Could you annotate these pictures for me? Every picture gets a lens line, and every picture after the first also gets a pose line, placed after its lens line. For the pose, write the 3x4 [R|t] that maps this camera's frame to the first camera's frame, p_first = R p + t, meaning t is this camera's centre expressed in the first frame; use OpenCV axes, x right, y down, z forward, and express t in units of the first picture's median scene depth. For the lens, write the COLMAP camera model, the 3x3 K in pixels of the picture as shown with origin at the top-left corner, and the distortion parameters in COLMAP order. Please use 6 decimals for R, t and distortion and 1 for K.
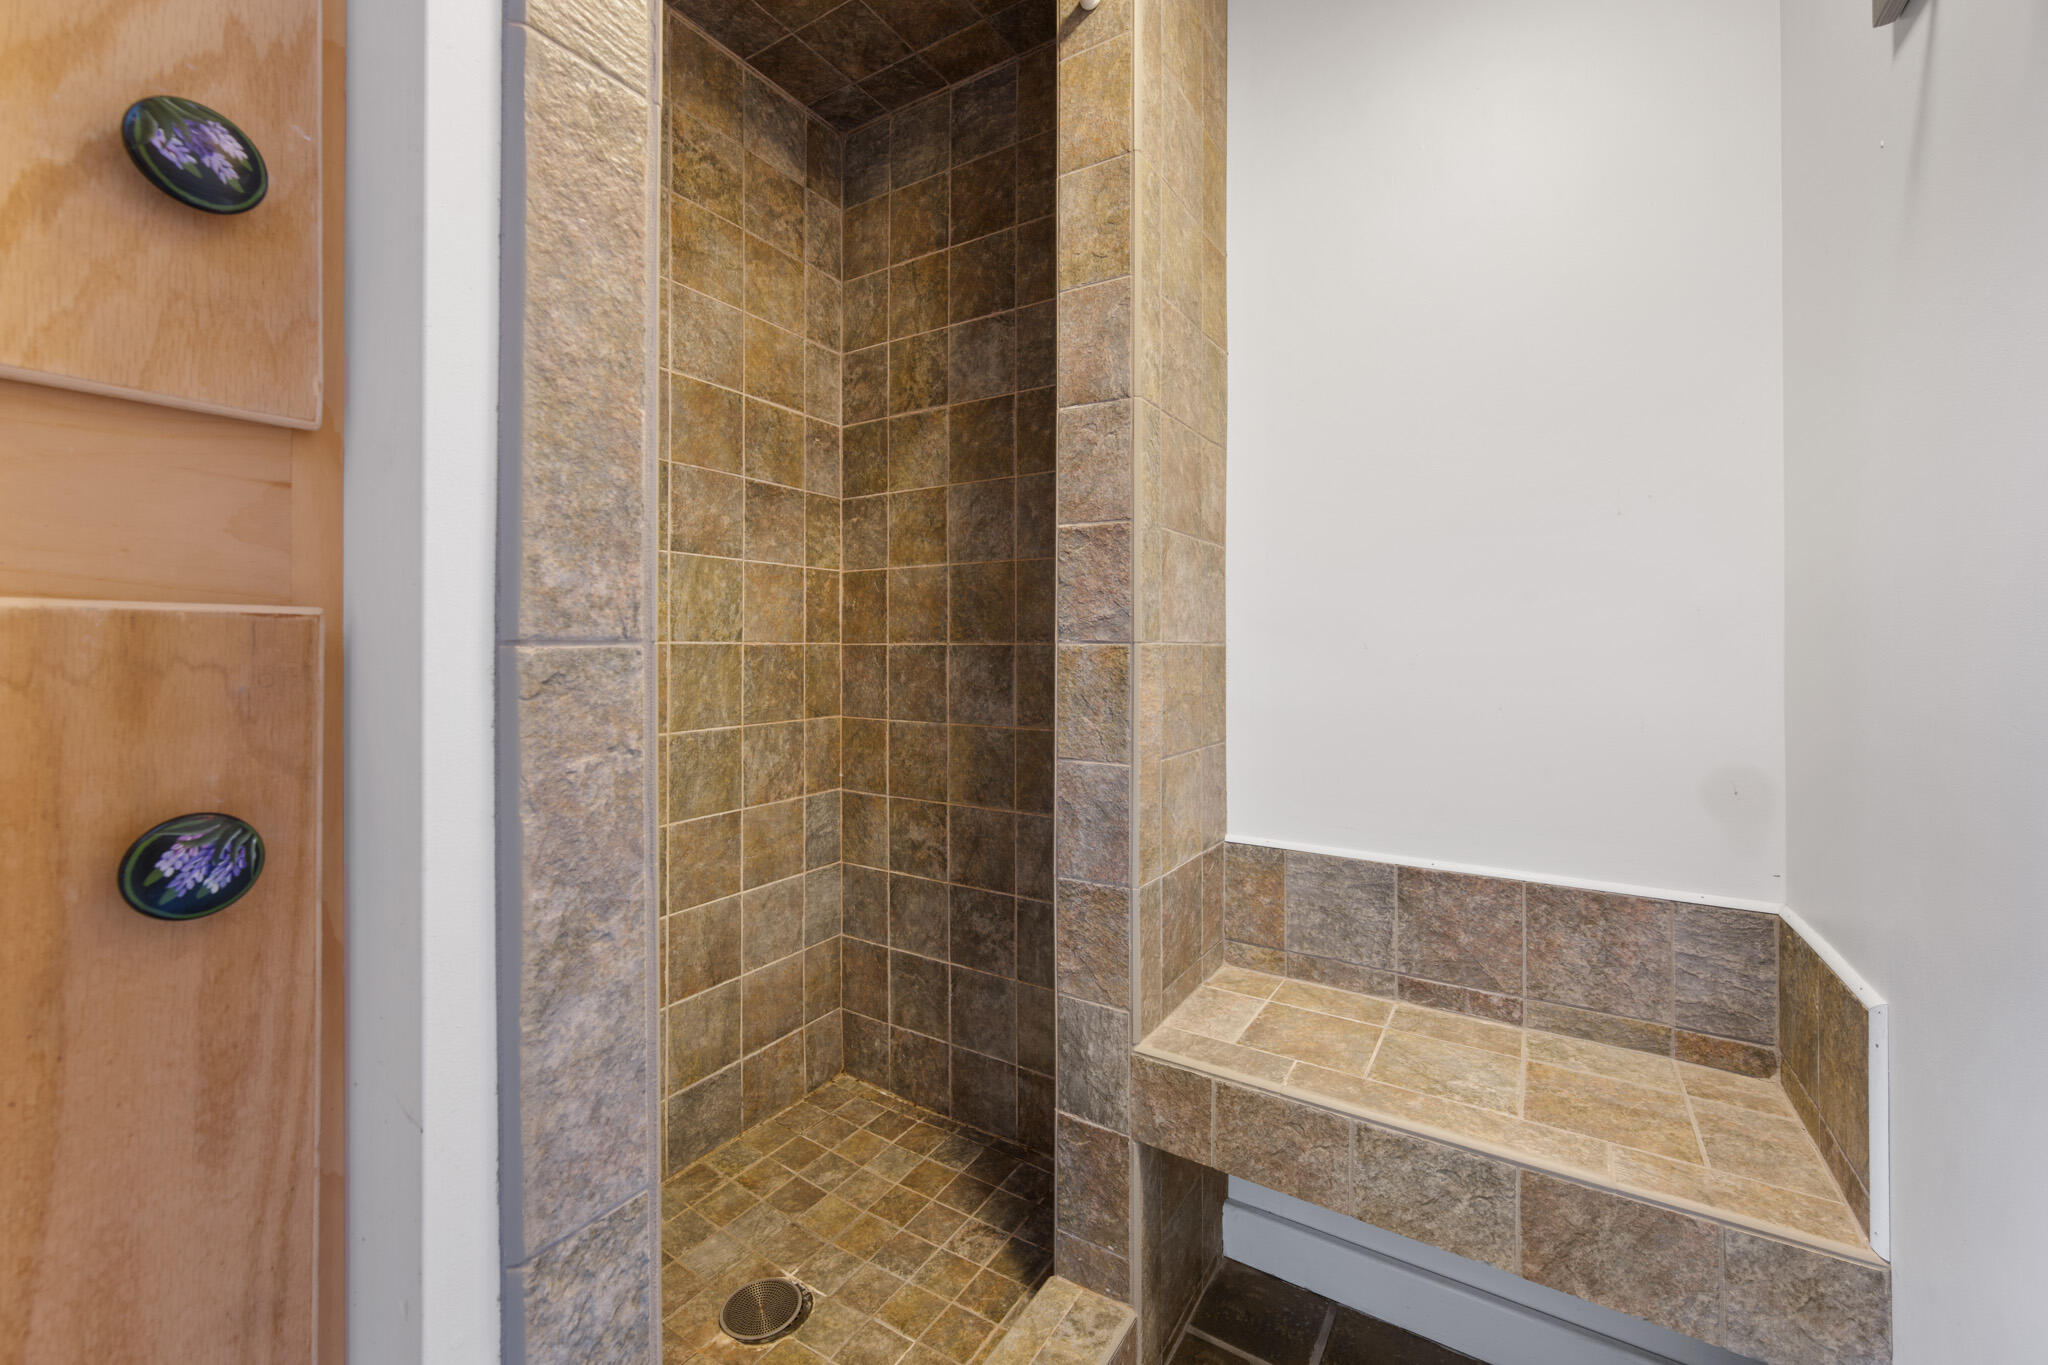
lens RADIAL K [[823.5, 0, 1020.7], [0, 823.5, 639.3], [0, 0, 1]] dist [-0.002649, -0.000177]
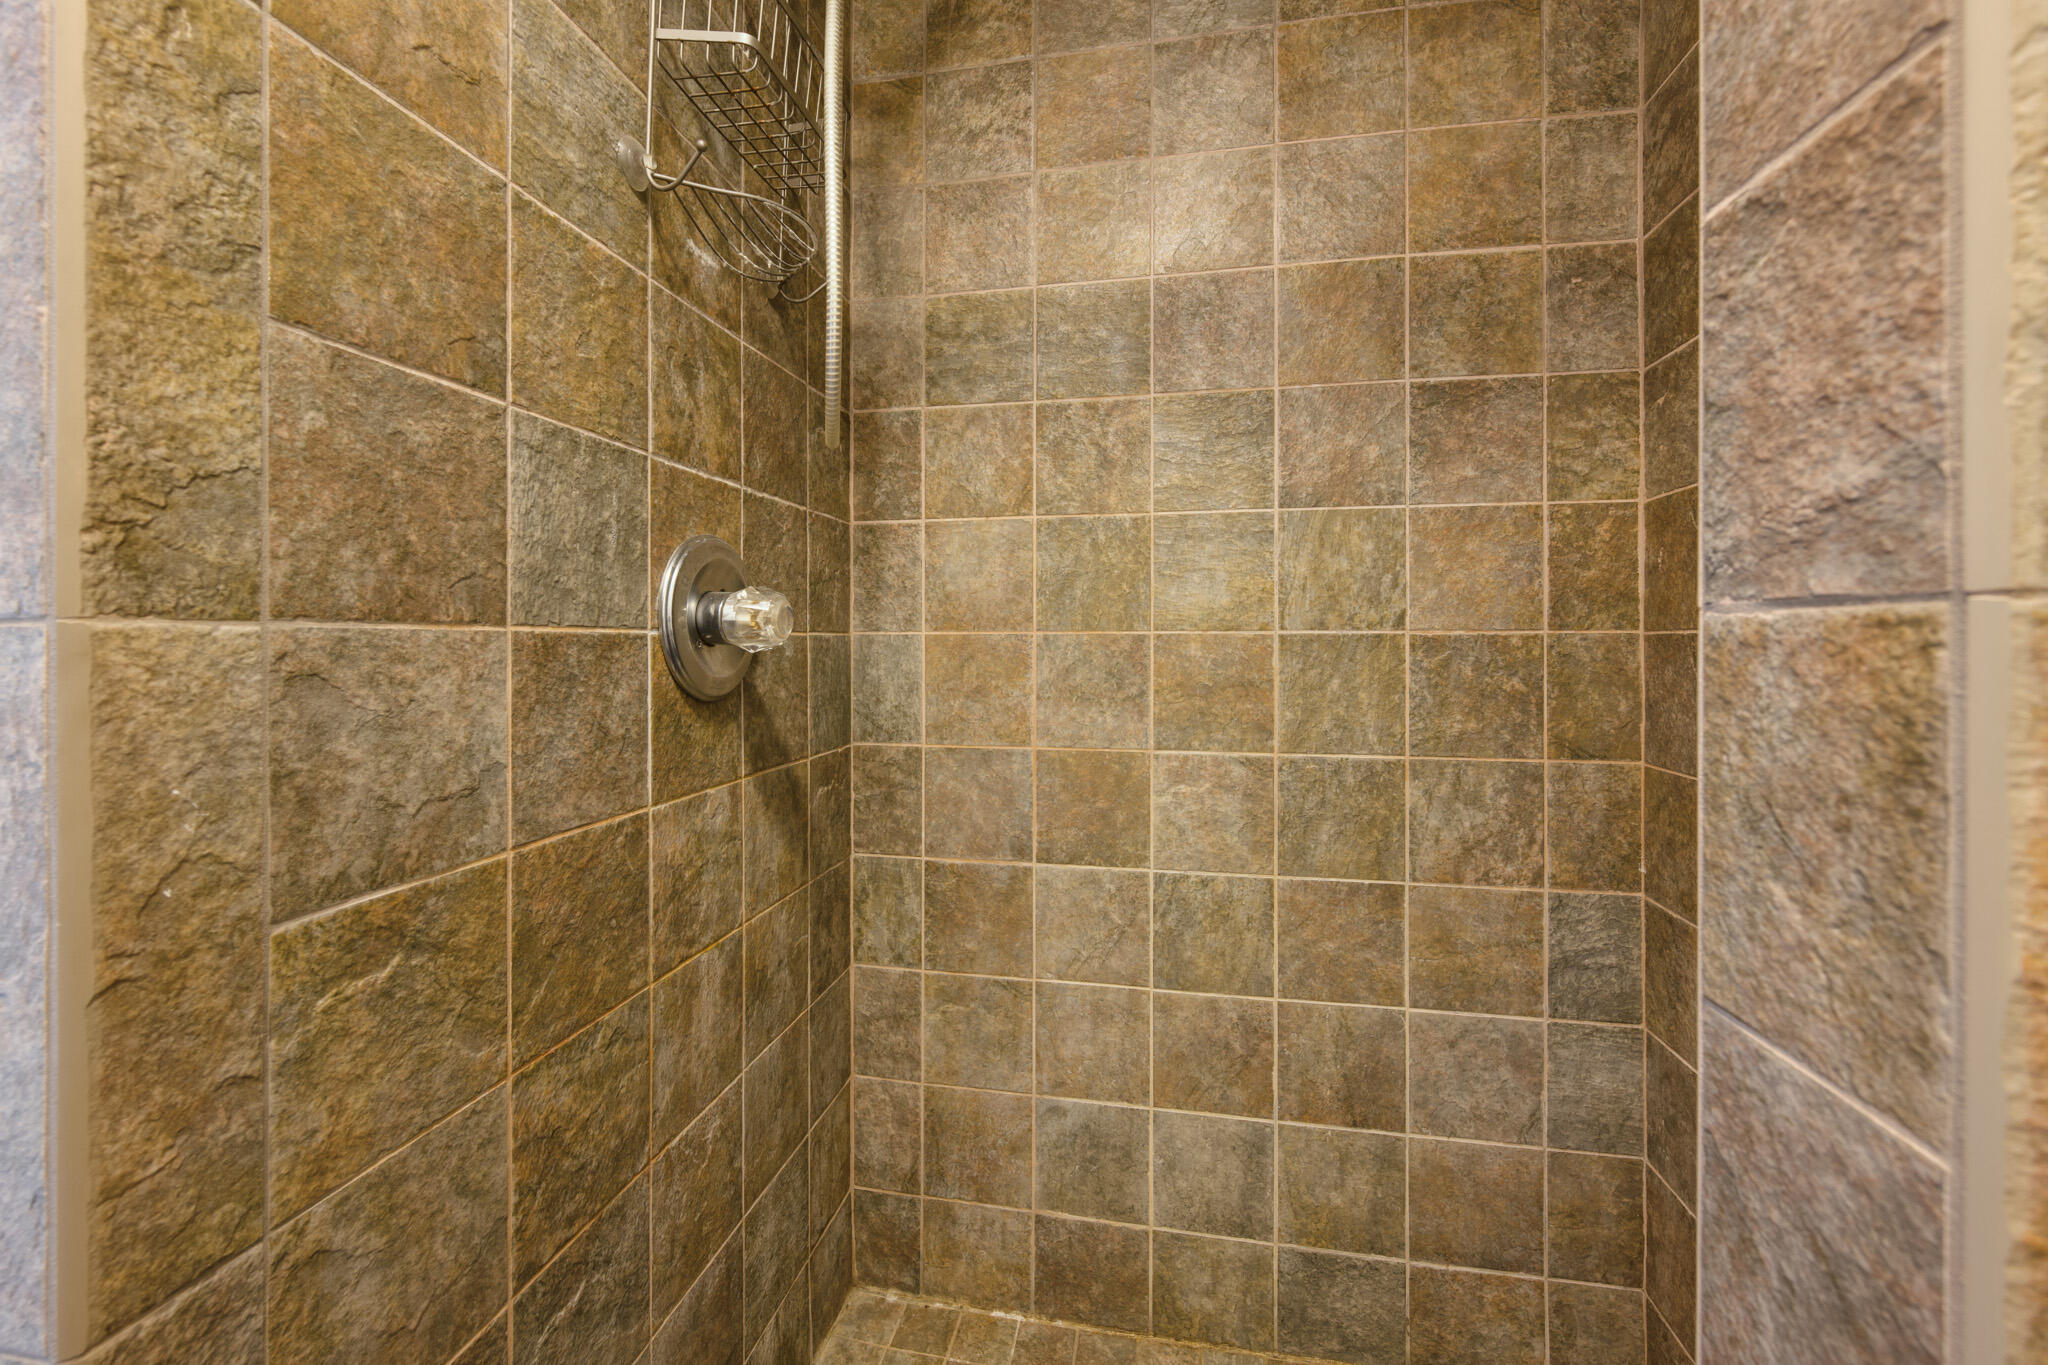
lens RADIAL K [[823.5, 0, 1020.7], [0, 823.5, 639.3], [0, 0, 1]] dist [-0.002649, -0.000177]
pose [[0.359209, -0.004852, -0.933245, 0.167235], [0.007716, 0.999968, -0.002229, 0.009510], [0.933225, -0.006400, 0.359235, 0.472190]]
